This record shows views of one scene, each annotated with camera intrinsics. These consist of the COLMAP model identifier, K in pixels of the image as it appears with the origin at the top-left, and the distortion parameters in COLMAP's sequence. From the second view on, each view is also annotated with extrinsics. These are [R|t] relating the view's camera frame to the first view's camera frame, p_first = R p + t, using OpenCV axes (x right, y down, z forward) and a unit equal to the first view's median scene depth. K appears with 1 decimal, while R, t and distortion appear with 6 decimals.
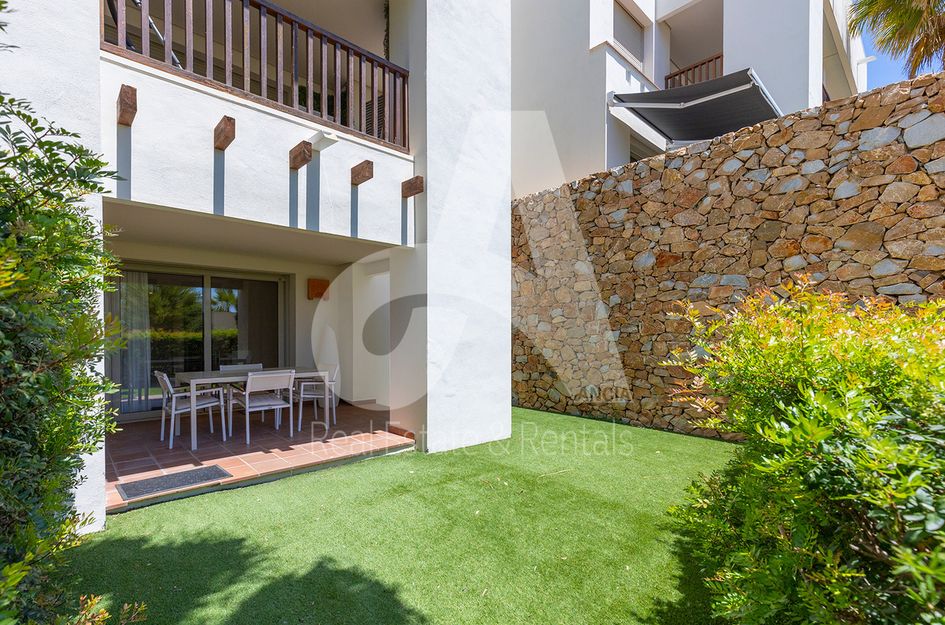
lens RADIAL K [[432.6, 0, 464.6], [0, 432.6, 338.2], [0, 0, 1]] dist [0.001568, 0.000060]
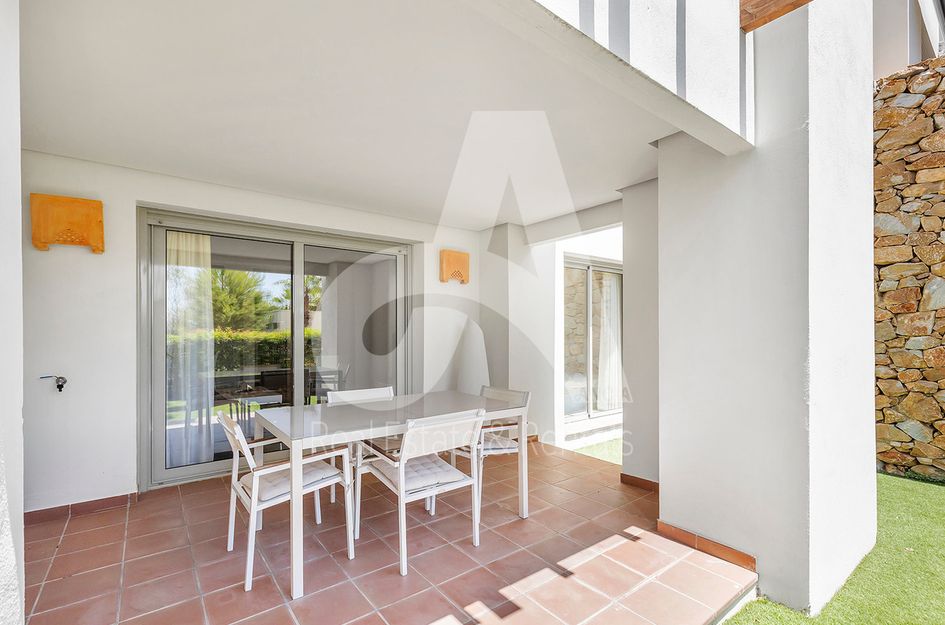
lens RADIAL K [[429.4, 0, 469.1], [0, 429.4, 331.4], [0, 0, 1]] dist [0.002927, 0.000370]
pose [[0.994937, -0.000951, -0.100495, -0.297843], [-0.000413, 0.999908, -0.013547, -0.007093], [0.100499, 0.013520, 0.994845, 0.422158]]
